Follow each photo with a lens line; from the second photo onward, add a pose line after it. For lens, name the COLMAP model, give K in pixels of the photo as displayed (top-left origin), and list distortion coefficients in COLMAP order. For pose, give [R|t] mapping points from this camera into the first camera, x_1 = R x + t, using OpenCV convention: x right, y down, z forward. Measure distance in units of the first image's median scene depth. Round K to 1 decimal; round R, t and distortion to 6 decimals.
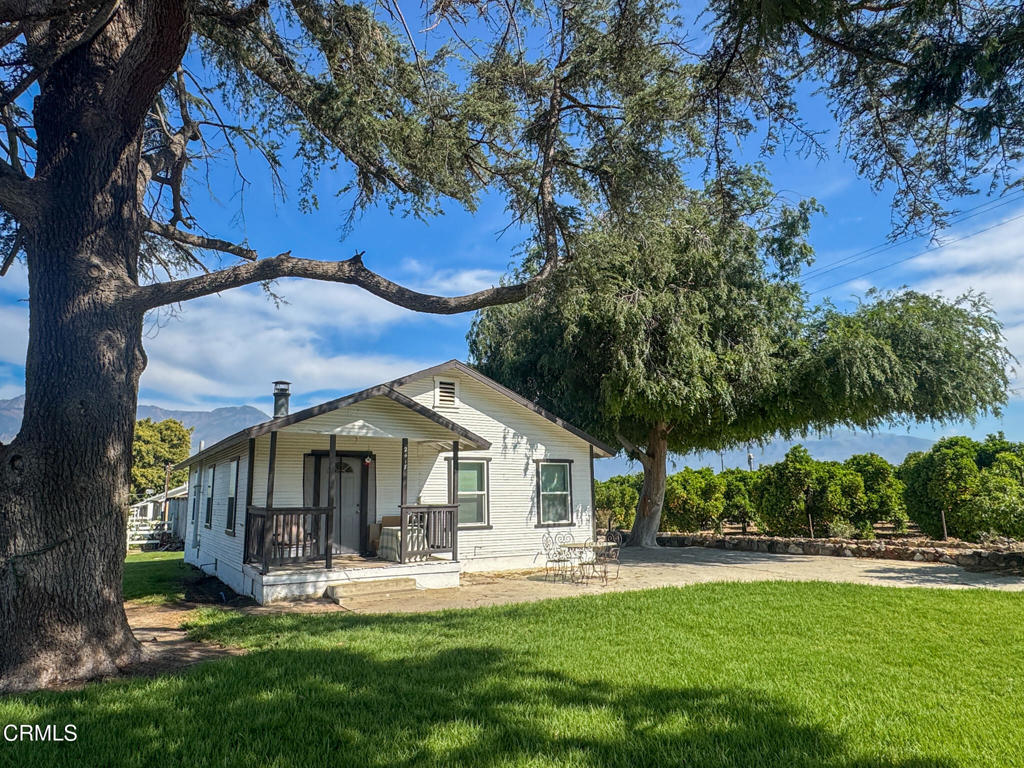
lens RADIAL K [[668.5, 0, 512.0], [0, 668.5, 384.0], [0, 0, 1]] dist [-0.000640, 0.001105]
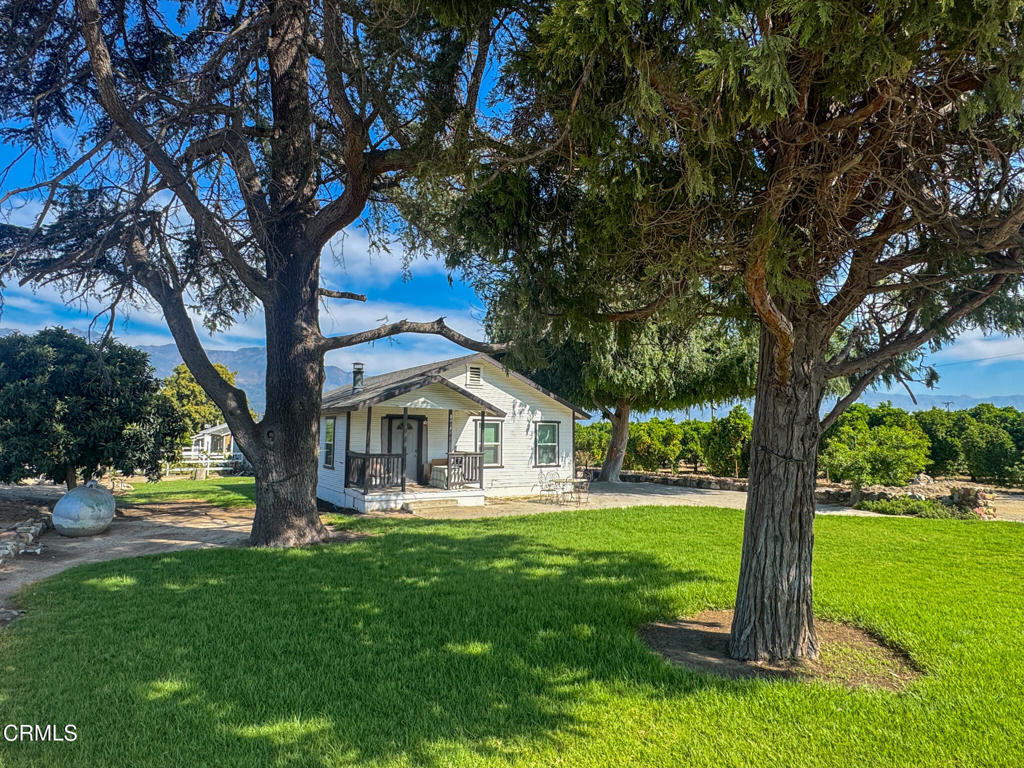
lens RADIAL K [[652.8, 0, 512.0], [0, 652.8, 384.0], [0, 0, 1]] dist [0.000831, 0.000271]
pose [[0.999610, 0.024175, 0.013983, -0.037071], [-0.025434, 0.994830, 0.098322, -0.110181], [-0.011534, -0.098640, 0.995056, -0.415628]]
